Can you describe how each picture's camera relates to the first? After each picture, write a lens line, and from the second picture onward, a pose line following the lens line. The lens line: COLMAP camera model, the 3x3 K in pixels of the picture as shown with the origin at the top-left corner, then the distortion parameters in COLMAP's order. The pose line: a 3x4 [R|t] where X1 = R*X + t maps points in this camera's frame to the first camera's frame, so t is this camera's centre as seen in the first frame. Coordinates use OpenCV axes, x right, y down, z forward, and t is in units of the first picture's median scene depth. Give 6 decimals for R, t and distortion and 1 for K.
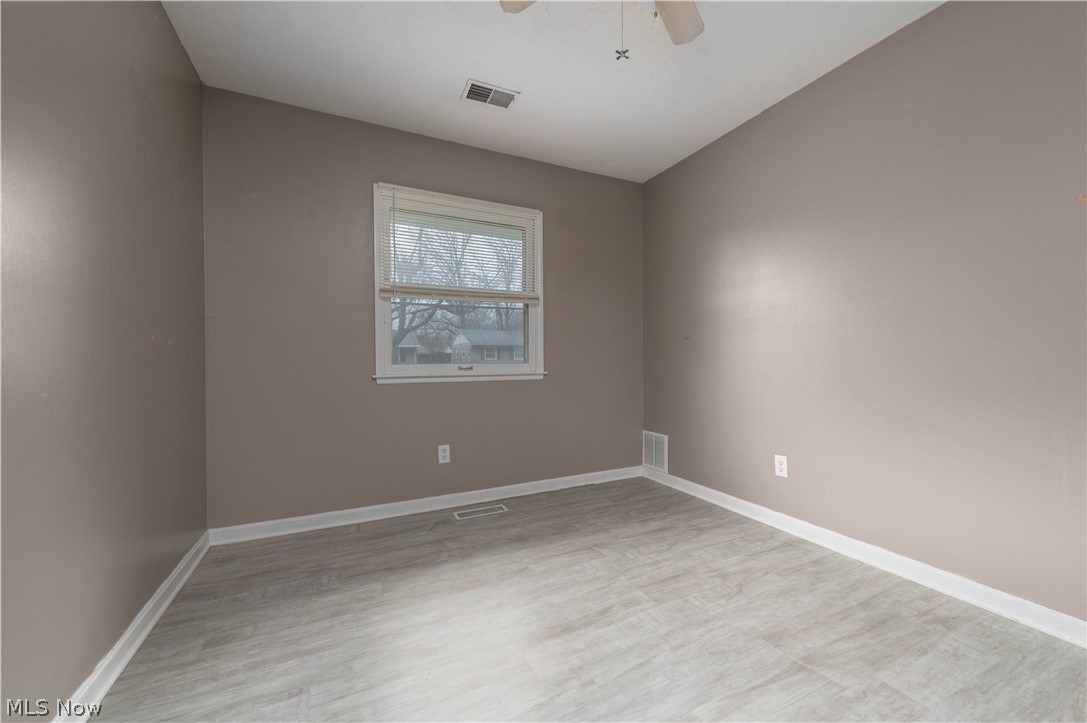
lens RADIAL K [[426.5, 0, 557.8], [0, 426.5, 360.5], [0, 0, 1]] dist [0.018865, -0.006543]
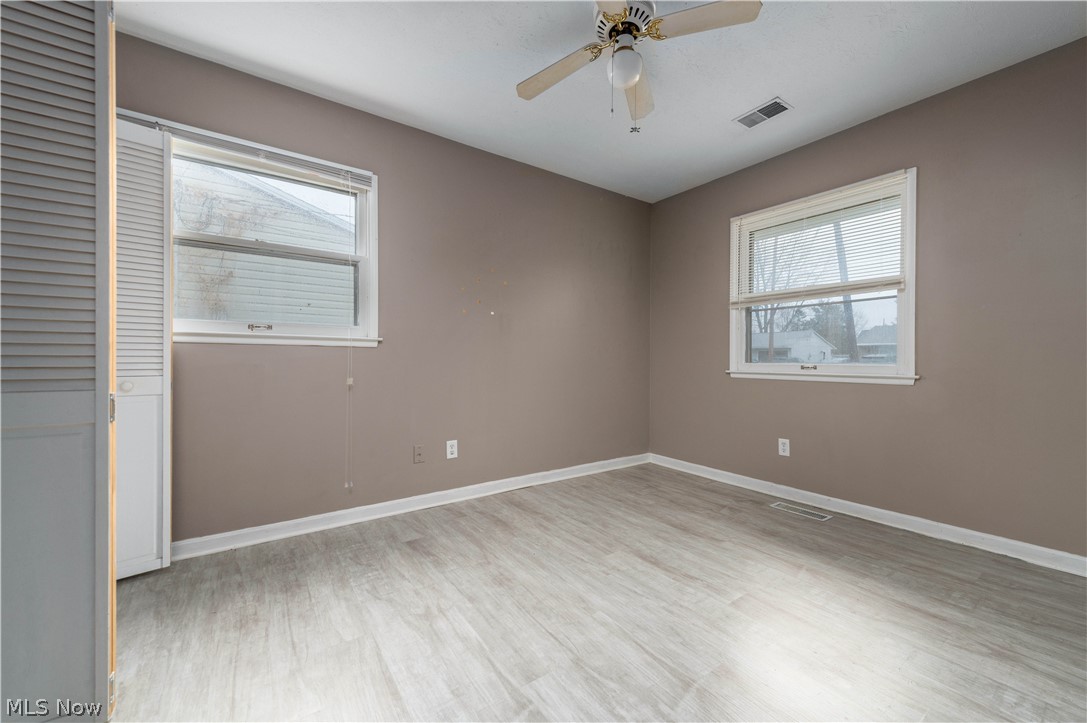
lens RADIAL K [[426.5, 0, 557.8], [0, 426.5, 360.5], [0, 0, 1]] dist [0.018865, -0.006543]
pose [[0.160476, 0.010855, -0.986980, 0.827350], [-0.007345, 0.999925, 0.009803, -0.004727], [0.987012, 0.005676, 0.160543, 0.319929]]
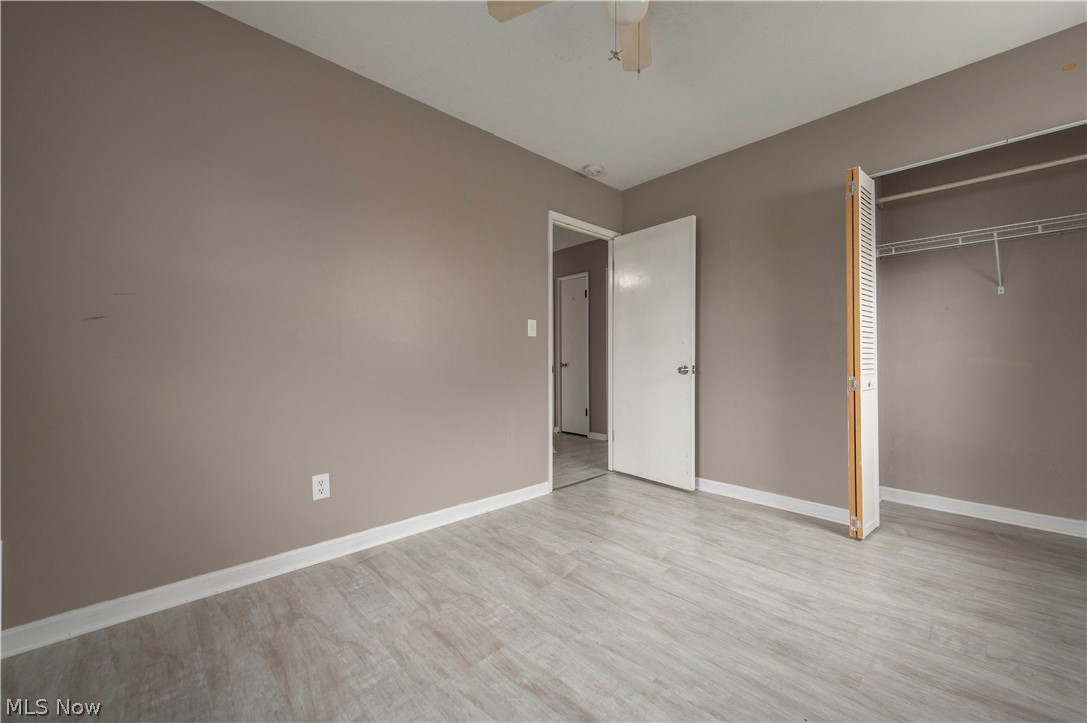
lens RADIAL K [[426.5, 0, 557.8], [0, 426.5, 360.5], [0, 0, 1]] dist [0.018865, -0.006543]
pose [[-0.296755, 0.004959, 0.954941, -0.443404], [0.007028, 0.999971, -0.003009, 0.002047], [-0.954928, 0.005819, -0.296782, 0.826733]]
